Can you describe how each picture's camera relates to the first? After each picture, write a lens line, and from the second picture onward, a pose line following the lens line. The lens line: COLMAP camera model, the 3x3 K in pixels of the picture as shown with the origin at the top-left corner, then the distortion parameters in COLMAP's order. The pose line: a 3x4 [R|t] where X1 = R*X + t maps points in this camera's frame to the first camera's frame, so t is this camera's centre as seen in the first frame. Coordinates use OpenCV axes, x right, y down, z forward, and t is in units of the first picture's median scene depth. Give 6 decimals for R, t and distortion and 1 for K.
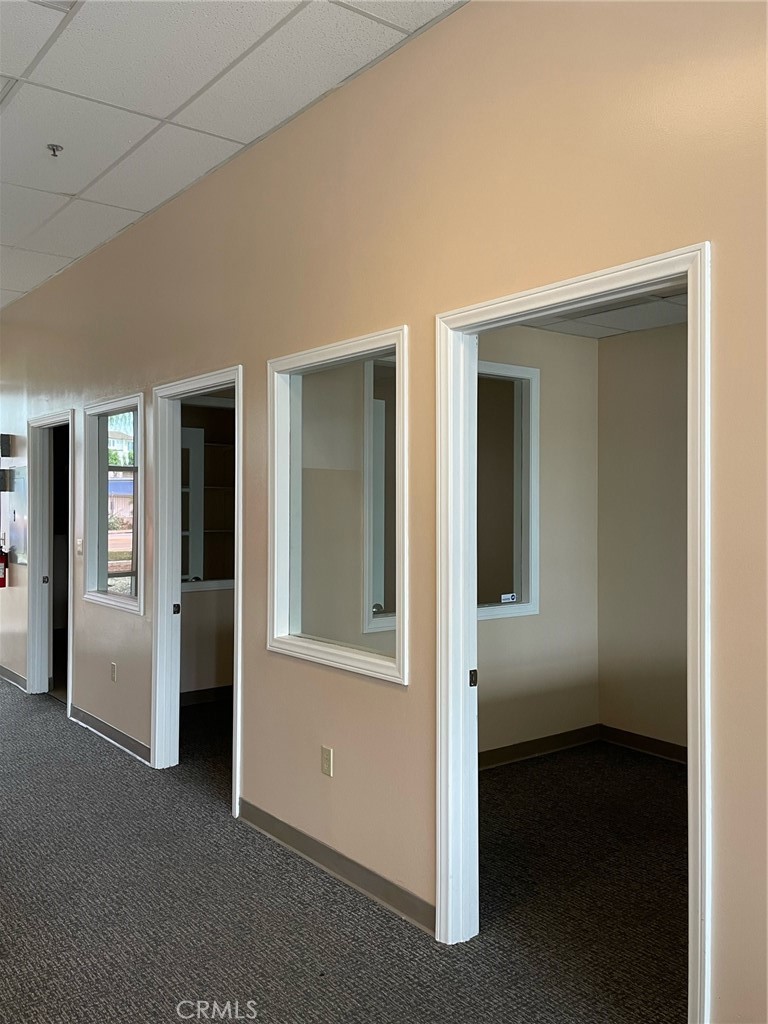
lens RADIAL K [[863.0, 0, 383.5], [0, 863.0, 510.2], [0, 0, 1]] dist [0.015575, 0.001247]
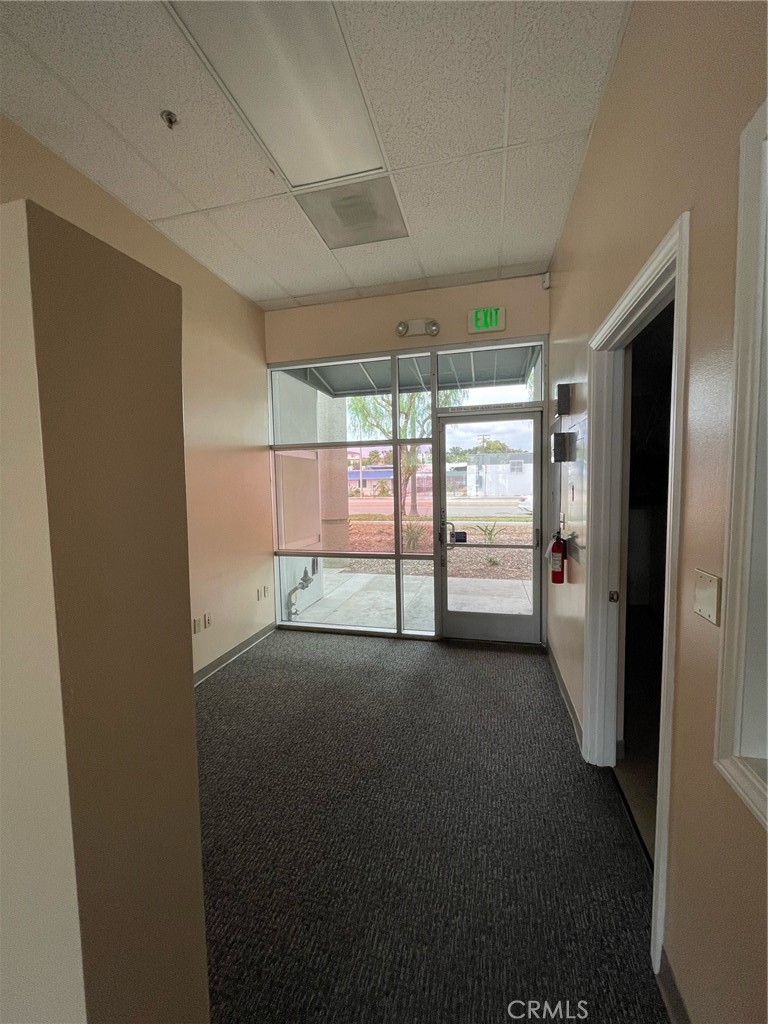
lens RADIAL K [[409.2, 0, 385.4], [0, 409.2, 511.3], [0, 0, 1]] dist [-0.003666, 0.000073]
pose [[0.609616, 0.043195, -0.791519, -0.279233], [0.021749, 0.997227, 0.071172, -0.007752], [0.792399, -0.060602, 0.606986, 0.745510]]
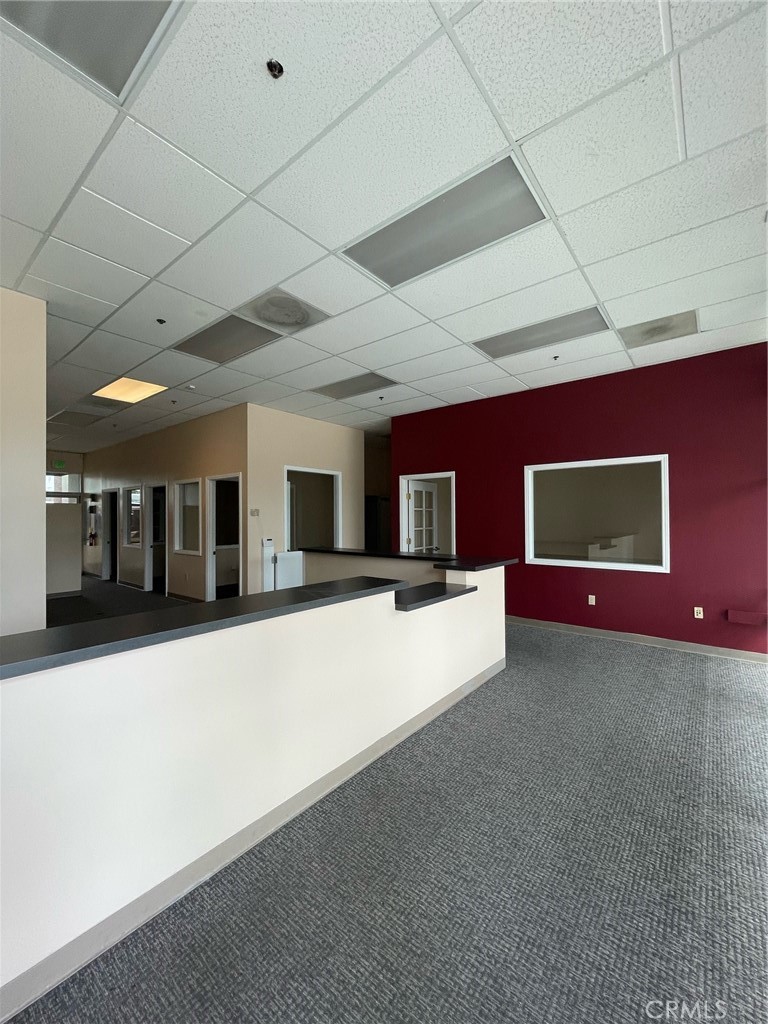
lens RADIAL K [[409.2, 0, 385.9], [0, 409.2, 514.6], [0, 0, 1]] dist [-0.003666, 0.000073]
pose [[0.972361, -0.004900, 0.233433, 0.218630], [0.006389, 0.999964, -0.005623, -0.000593], [-0.233397, 0.006959, 0.972357, -0.616660]]
